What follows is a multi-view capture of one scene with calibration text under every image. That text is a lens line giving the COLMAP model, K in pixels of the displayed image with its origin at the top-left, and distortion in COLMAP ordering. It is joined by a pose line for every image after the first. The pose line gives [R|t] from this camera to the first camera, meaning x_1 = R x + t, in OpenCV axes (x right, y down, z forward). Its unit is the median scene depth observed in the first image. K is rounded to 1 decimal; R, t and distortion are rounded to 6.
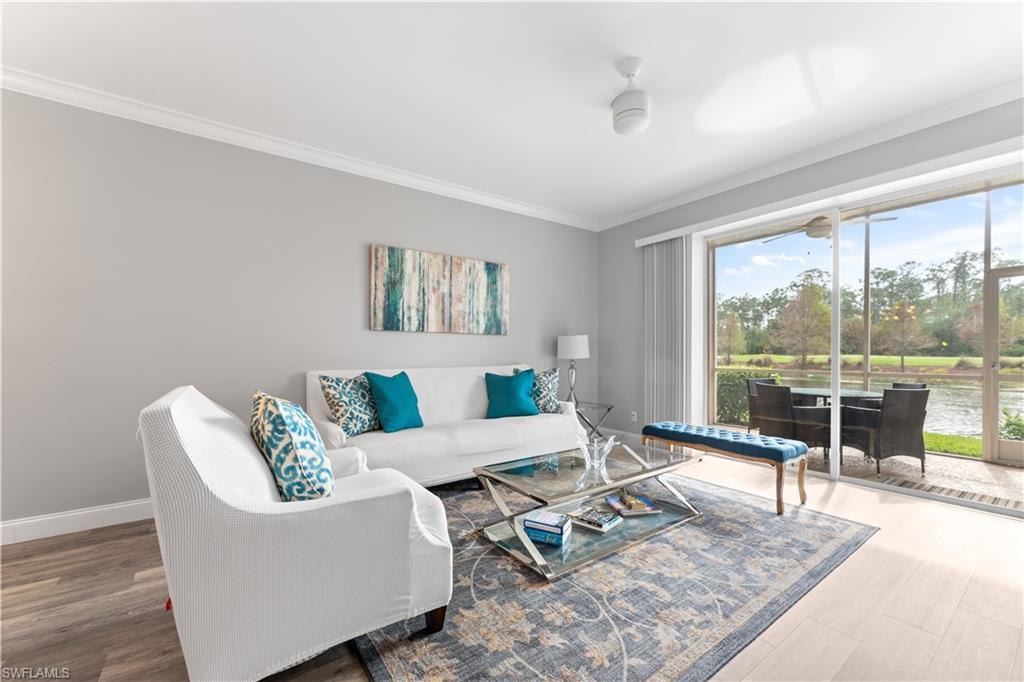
lens RADIAL K [[411.9, 0, 506.5], [0, 411.9, 354.7], [0, 0, 1]] dist [0.000851, 0.000171]
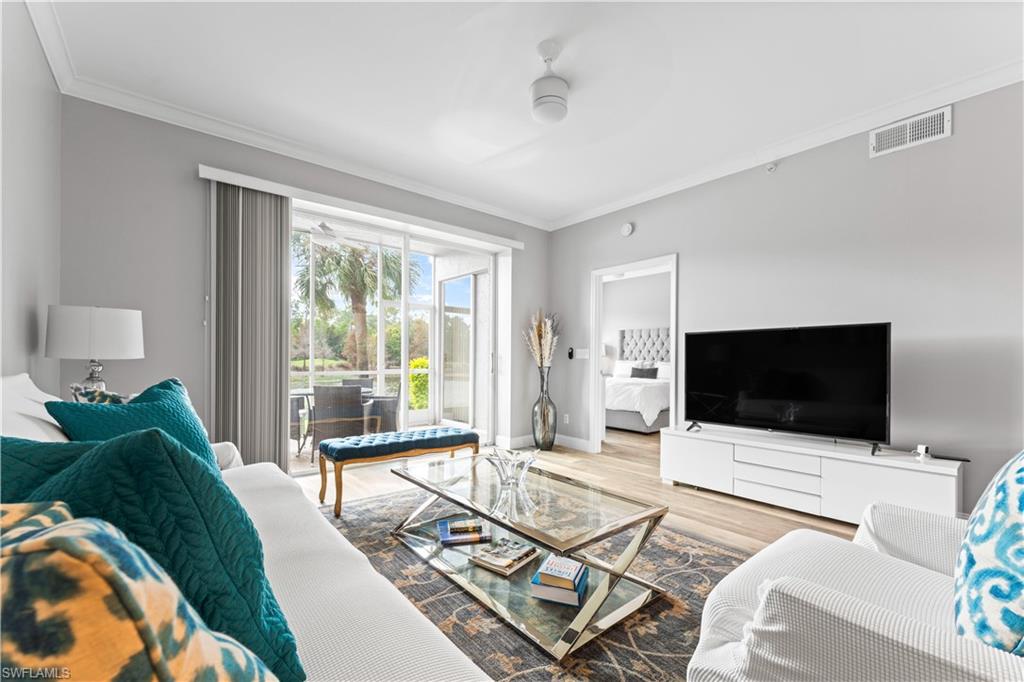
lens RADIAL K [[413.8, 0, 511.6], [0, 413.8, 364.8], [0, 0, 1]] dist [0.001318, 0.000140]
pose [[-0.068035, -0.008791, 0.997644, -0.388960], [-0.003352, 0.999958, 0.008582, 0.011545], [-0.997677, -0.002760, -0.068062, 0.681505]]
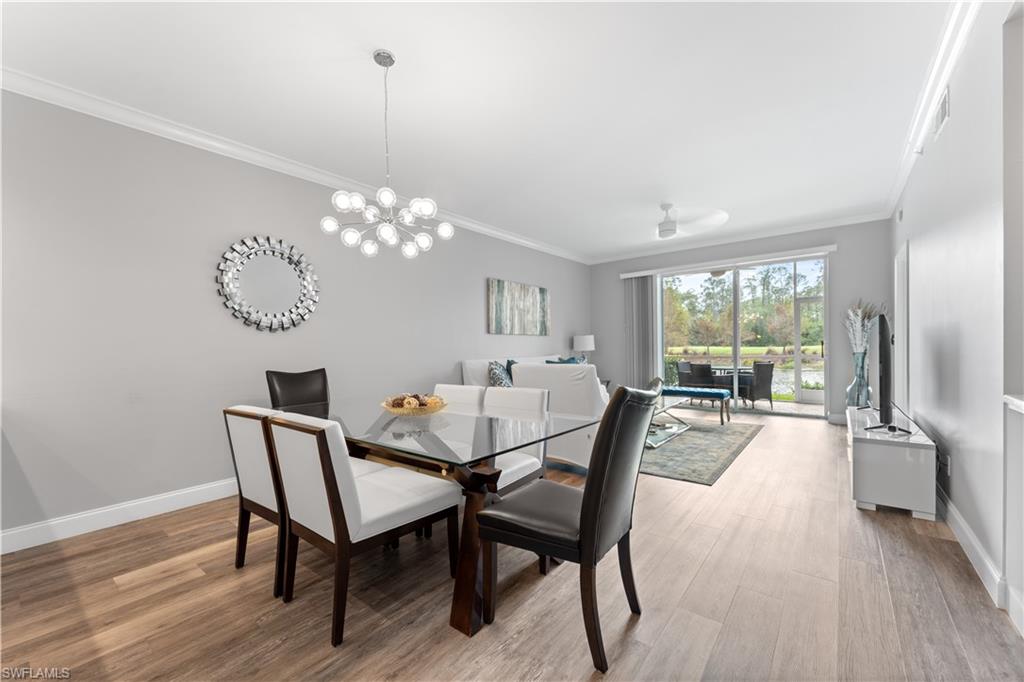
lens RADIAL K [[408.3, 0, 509.5], [0, 408.3, 350.5], [0, 0, 1]] dist [0.001297, 0.000226]
pose [[0.962794, -0.016329, 0.269743, -0.603050], [0.016021, 0.999866, 0.003341, 0.000091], [-0.269761, 0.001105, 0.962927, -0.446007]]
